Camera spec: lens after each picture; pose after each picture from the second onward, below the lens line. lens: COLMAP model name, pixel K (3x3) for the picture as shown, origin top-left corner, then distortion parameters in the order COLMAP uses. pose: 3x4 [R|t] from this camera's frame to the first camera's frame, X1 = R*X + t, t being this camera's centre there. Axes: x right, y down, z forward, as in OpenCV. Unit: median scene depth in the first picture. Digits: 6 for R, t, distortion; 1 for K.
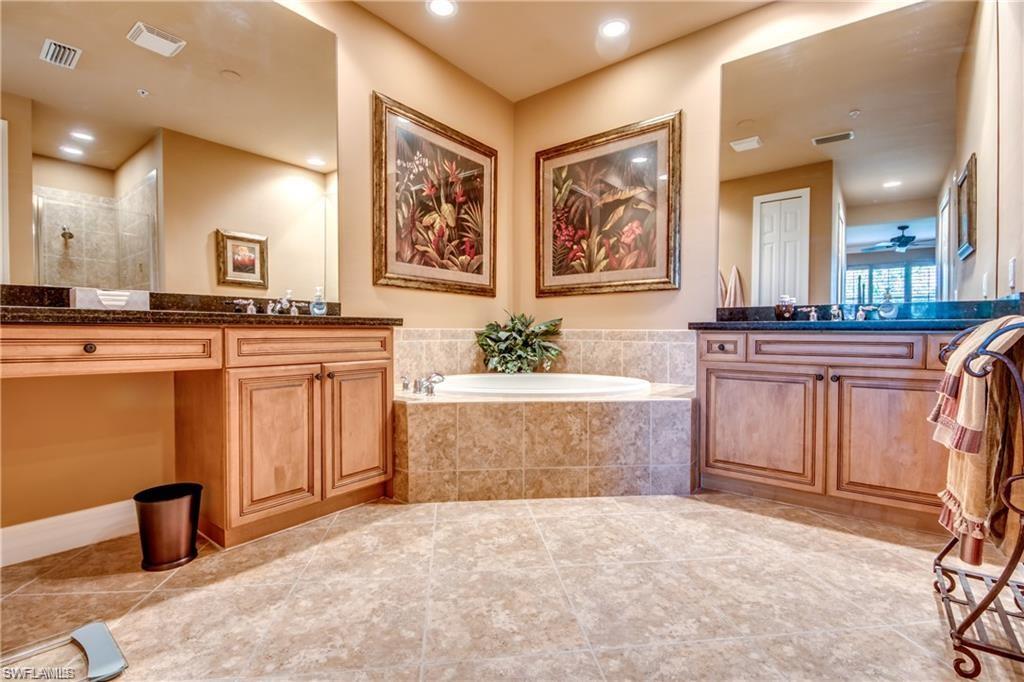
lens RADIAL K [[452.5, 0, 490.9], [0, 452.5, 347.0], [0, 0, 1]] dist [0.033203, -0.017189]
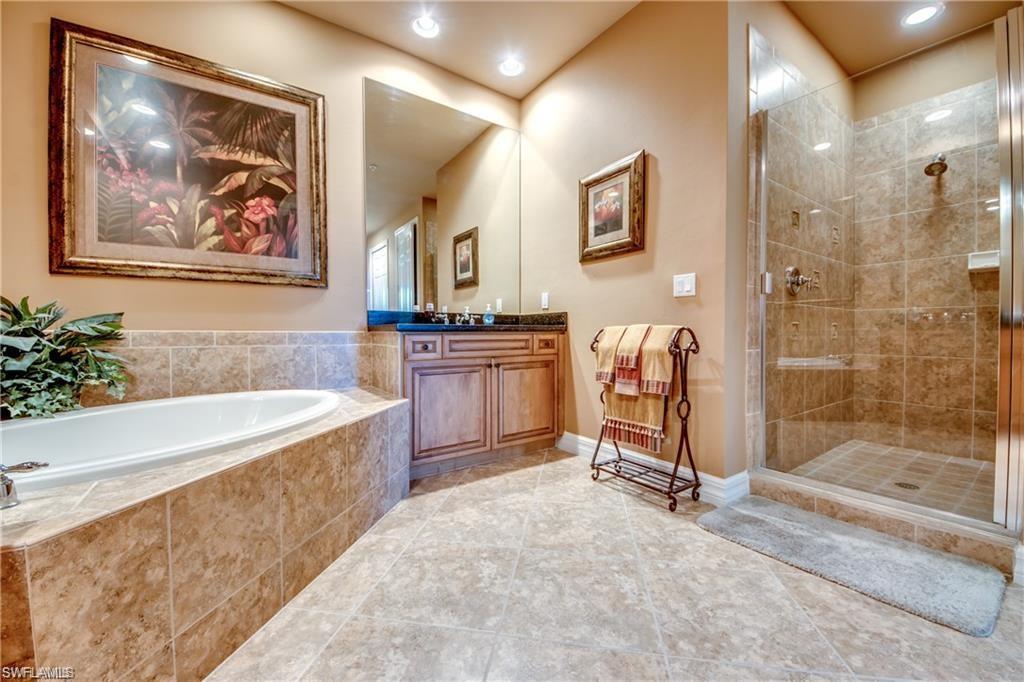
lens RADIAL K [[390.7, 0, 511.9], [0, 390.7, 343.9], [0, 0, 1]] dist [0.026670, -0.017971]
pose [[0.279310, -0.032308, 0.959657, -0.326645], [0.037501, 0.999038, 0.022719, -0.019940], [-0.959468, 0.029643, 0.280253, 0.519993]]
